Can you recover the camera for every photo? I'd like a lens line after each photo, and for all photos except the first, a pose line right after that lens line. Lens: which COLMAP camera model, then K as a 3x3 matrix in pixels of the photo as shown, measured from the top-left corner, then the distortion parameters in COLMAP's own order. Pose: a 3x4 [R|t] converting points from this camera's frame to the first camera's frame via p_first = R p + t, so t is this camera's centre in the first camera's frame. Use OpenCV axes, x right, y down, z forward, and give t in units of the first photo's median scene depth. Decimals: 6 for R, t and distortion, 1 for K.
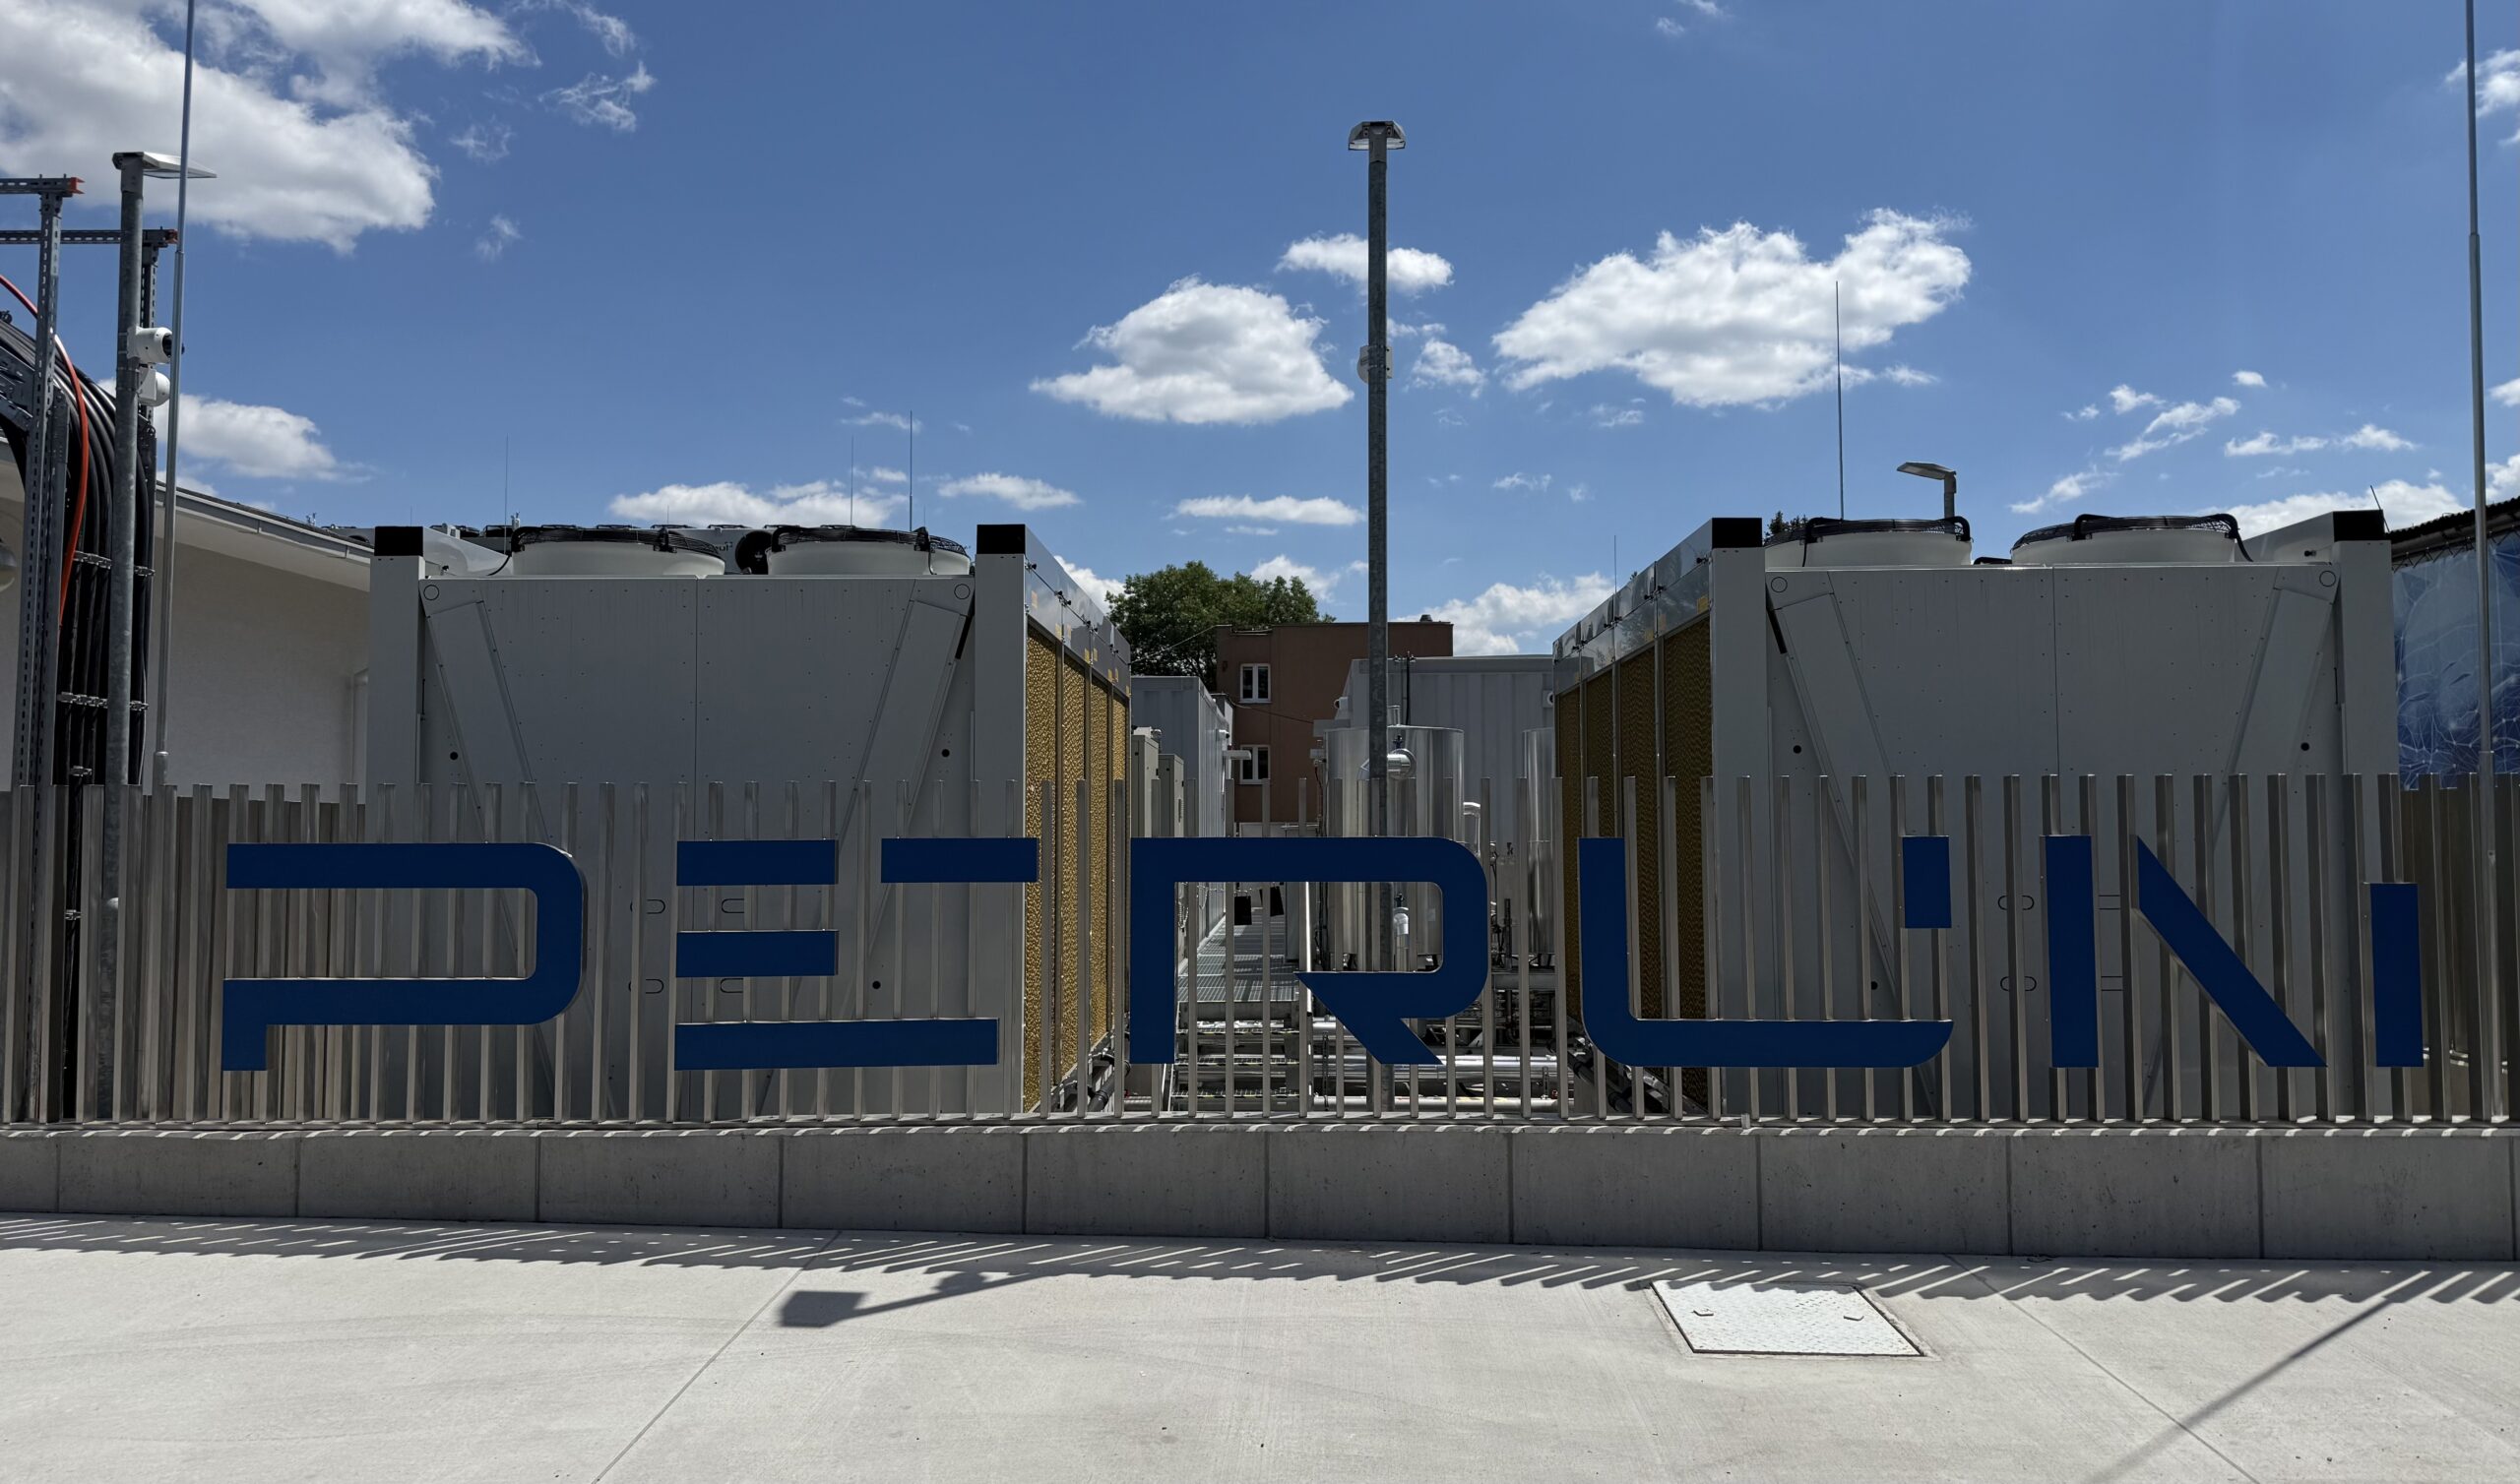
lens RADIAL K [[1697.9, 0, 1255.6], [0, 1697.9, 756.8], [0, 0, 1]] dist [0.044525, -0.005404]
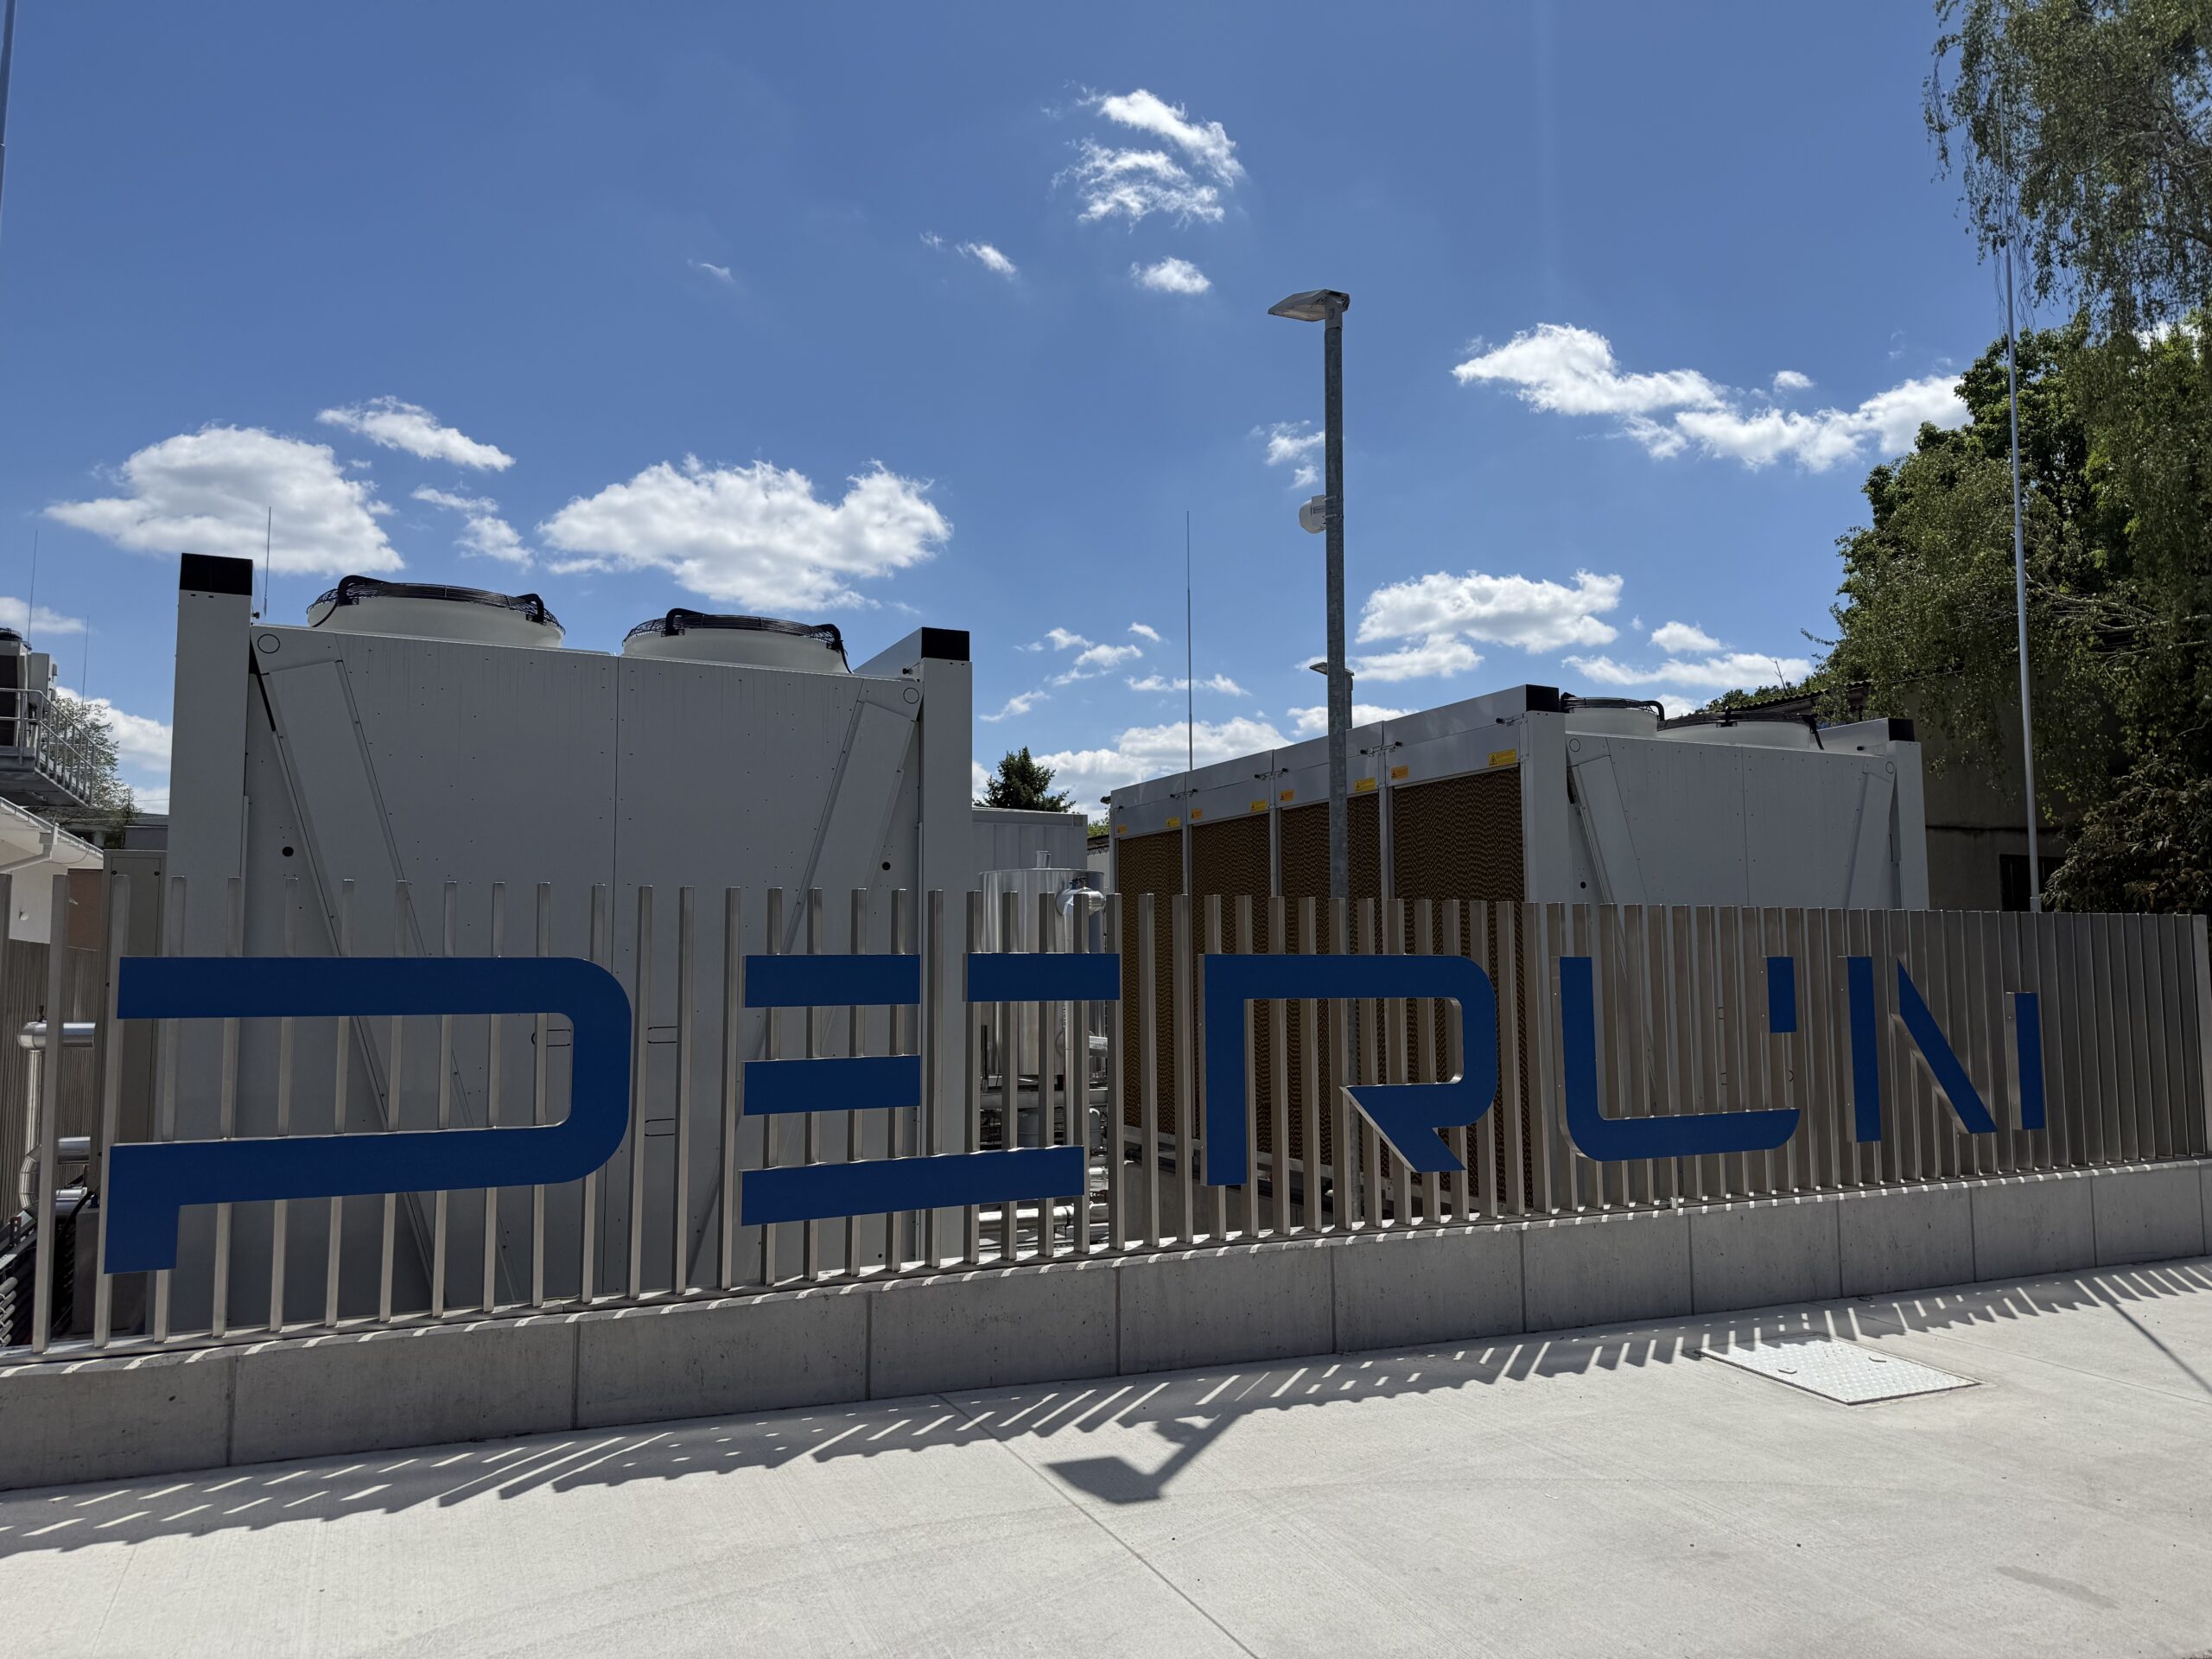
lens RADIAL K [[1513.4, 0, 1099.9], [0, 1513.4, 833.2], [0, 0, 1]] dist [0.071092, -0.069940]
pose [[0.896275, 0.040067, 0.441686, -0.519910], [-0.018939, 0.998460, -0.052143, 0.024766], [-0.443095, 0.038369, 0.895653, 0.234425]]
